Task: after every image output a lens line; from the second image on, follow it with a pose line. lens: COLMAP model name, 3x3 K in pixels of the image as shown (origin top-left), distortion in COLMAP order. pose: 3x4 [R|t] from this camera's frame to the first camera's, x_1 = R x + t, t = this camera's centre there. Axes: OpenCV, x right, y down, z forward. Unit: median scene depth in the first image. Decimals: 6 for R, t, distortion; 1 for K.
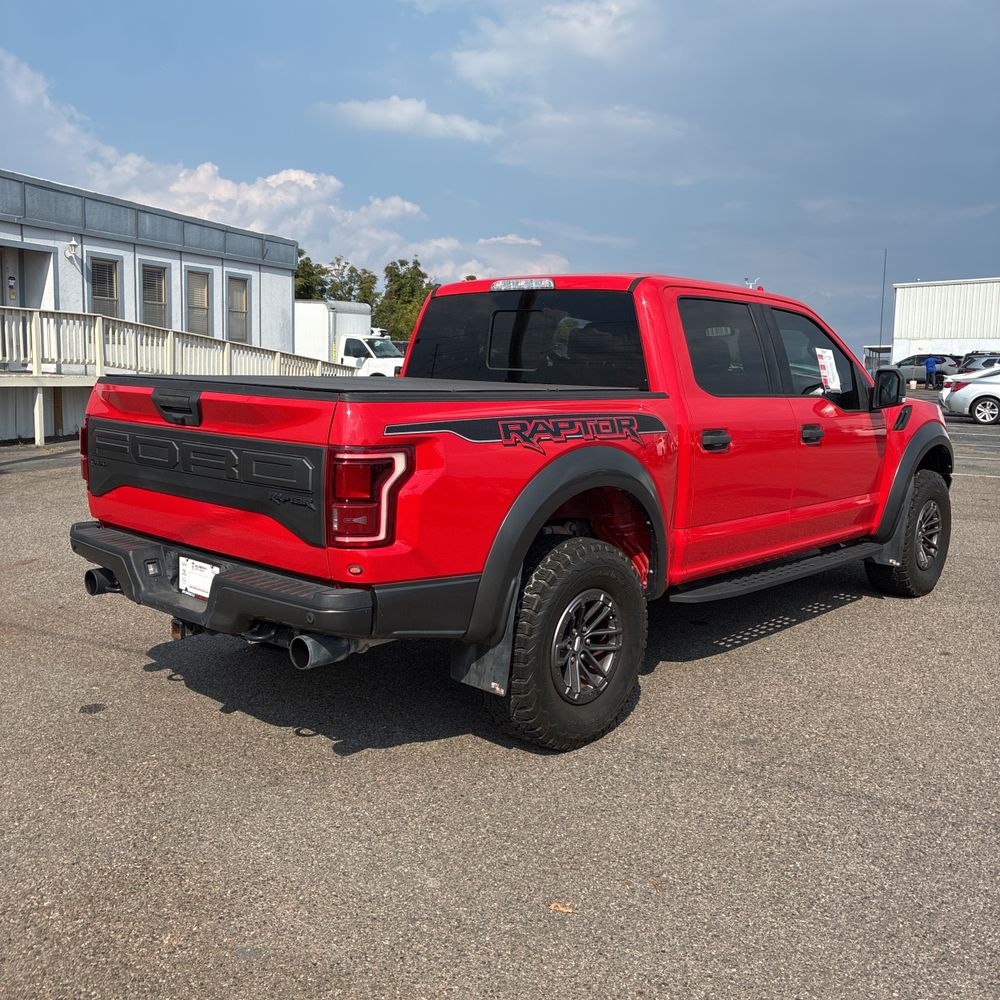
lens RADIAL K [[1016.7, 0, 491.8], [0, 1016.7, 497.5], [0, 0, 1]] dist [0.028154, -0.004934]
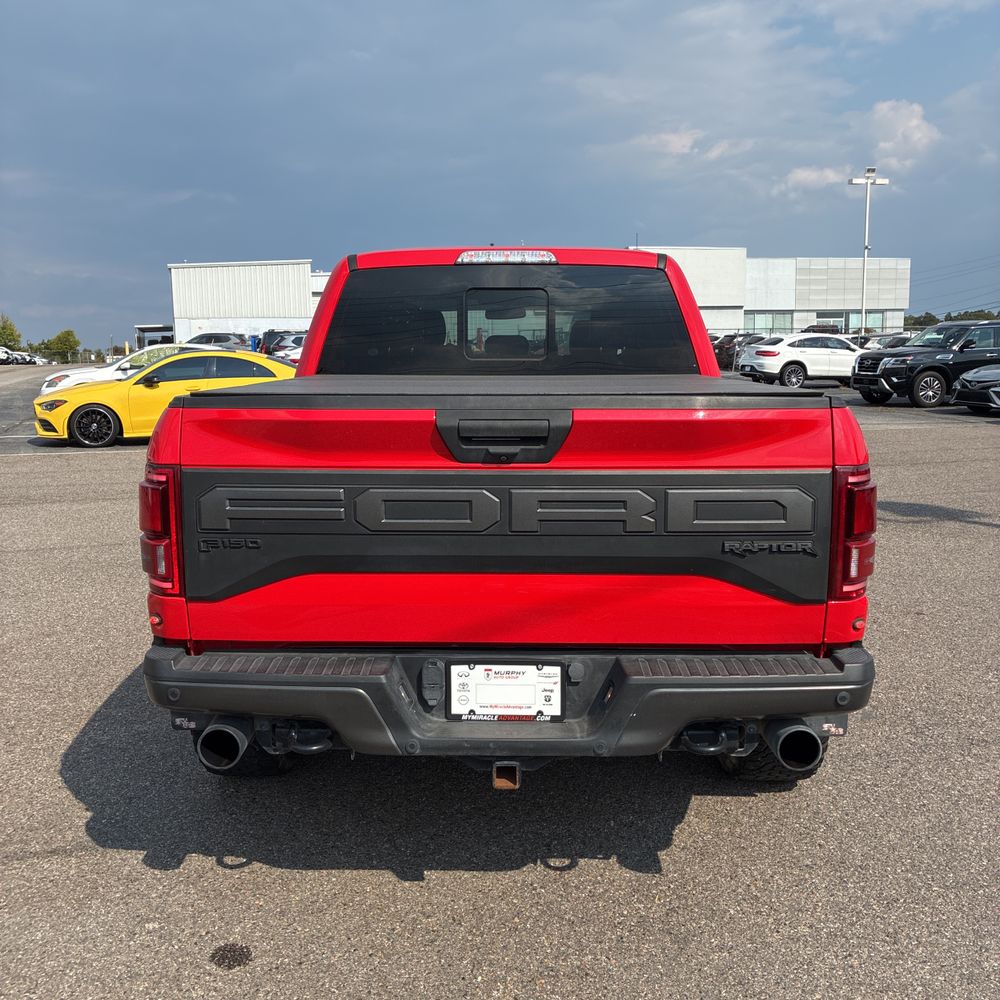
lens RADIAL K [[1016.7, 0, 491.8], [0, 1016.7, 497.5], [0, 0, 1]] dist [0.028154, -0.004934]
pose [[0.751734, -0.124361, 0.647635, -0.659647], [0.111626, 0.991883, 0.060896, -0.080741], [-0.649951, 0.026516, 0.759514, 0.464569]]
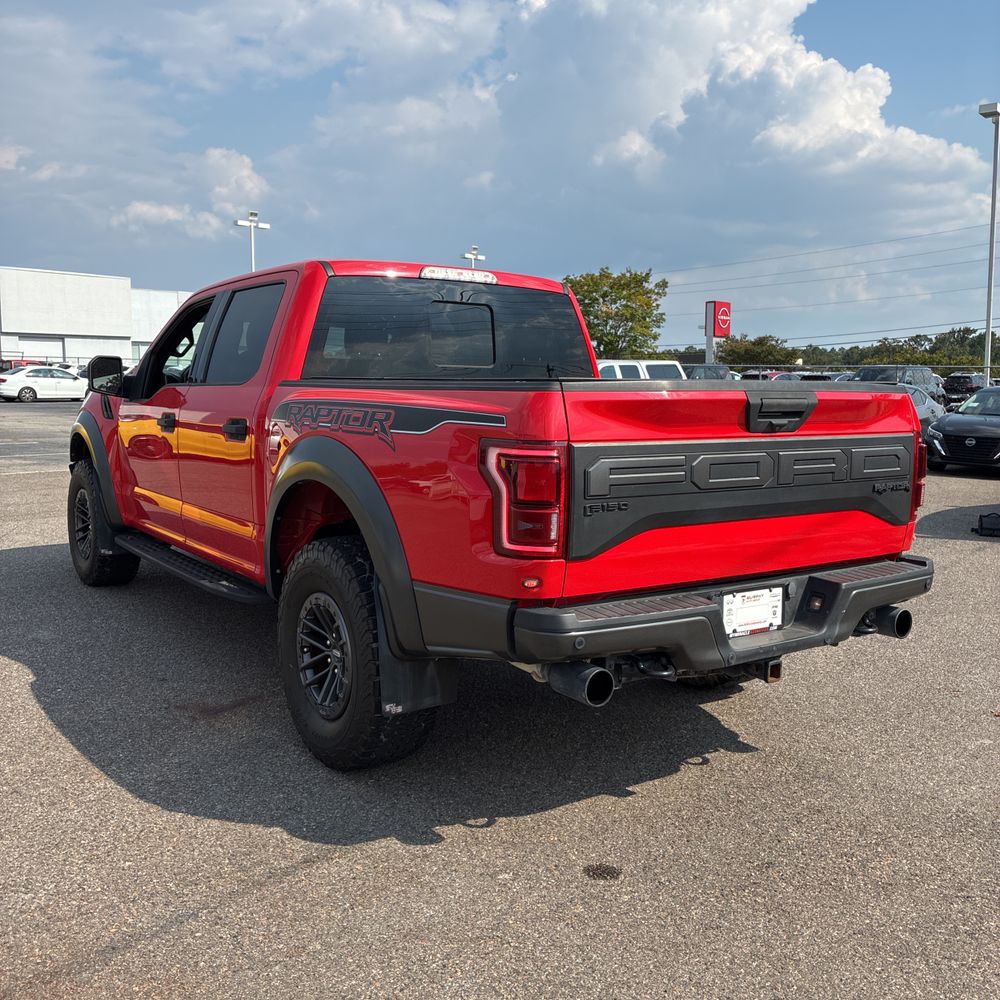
lens RADIAL K [[1008.9, 0, 511.4], [0, 1008.9, 504.2], [0, 0, 1]] dist [0.030281, -0.001218]
pose [[0.222734, -0.138886, 0.964935, -1.067828], [0.127402, 0.985458, 0.112432, -0.122468], [-0.966519, 0.097892, 0.237189, 0.918354]]
